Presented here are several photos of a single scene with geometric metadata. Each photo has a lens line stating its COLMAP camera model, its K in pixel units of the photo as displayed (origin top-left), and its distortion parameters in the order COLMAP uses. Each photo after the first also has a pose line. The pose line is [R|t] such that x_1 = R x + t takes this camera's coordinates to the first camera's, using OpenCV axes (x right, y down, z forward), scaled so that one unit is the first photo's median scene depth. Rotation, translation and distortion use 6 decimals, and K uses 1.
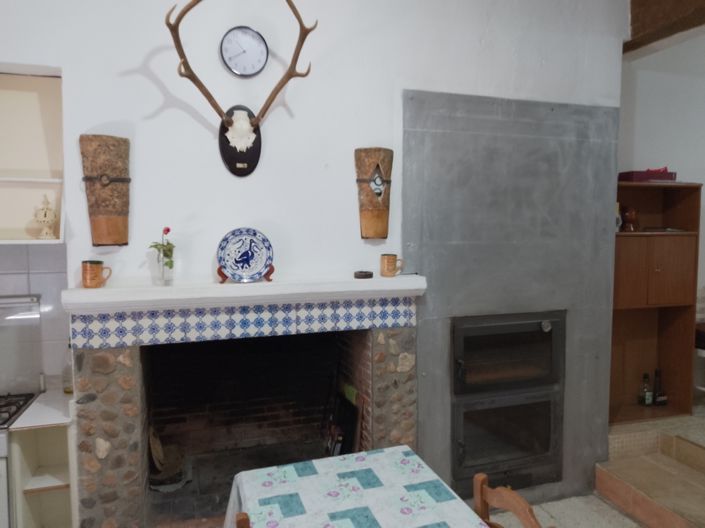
lens RADIAL K [[530.8, 0, 352.4], [0, 530.8, 263.4], [0, 0, 1]] dist [0.000120, -0.002966]
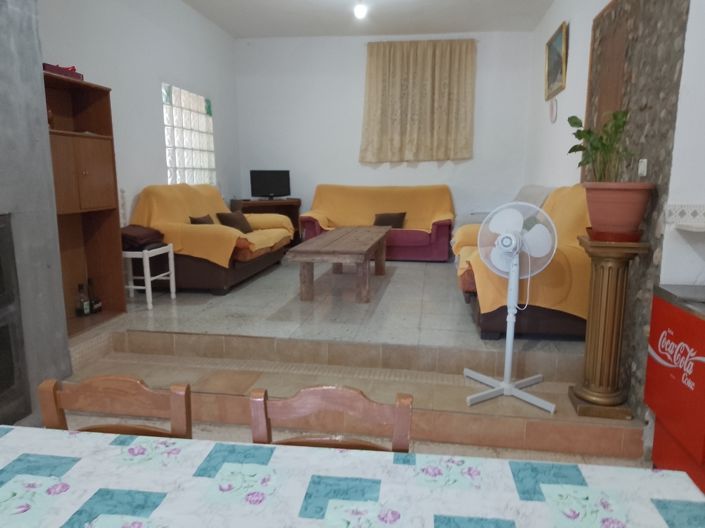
lens RADIAL K [[530.8, 0, 353.8], [0, 530.8, 263.7], [0, 0, 1]] dist [0.000120, -0.002966]
pose [[0.443363, -0.157146, 0.882459, -0.095498], [0.062164, 0.987532, 0.144625, 0.070566], [-0.894184, -0.009264, 0.447604, 0.128988]]
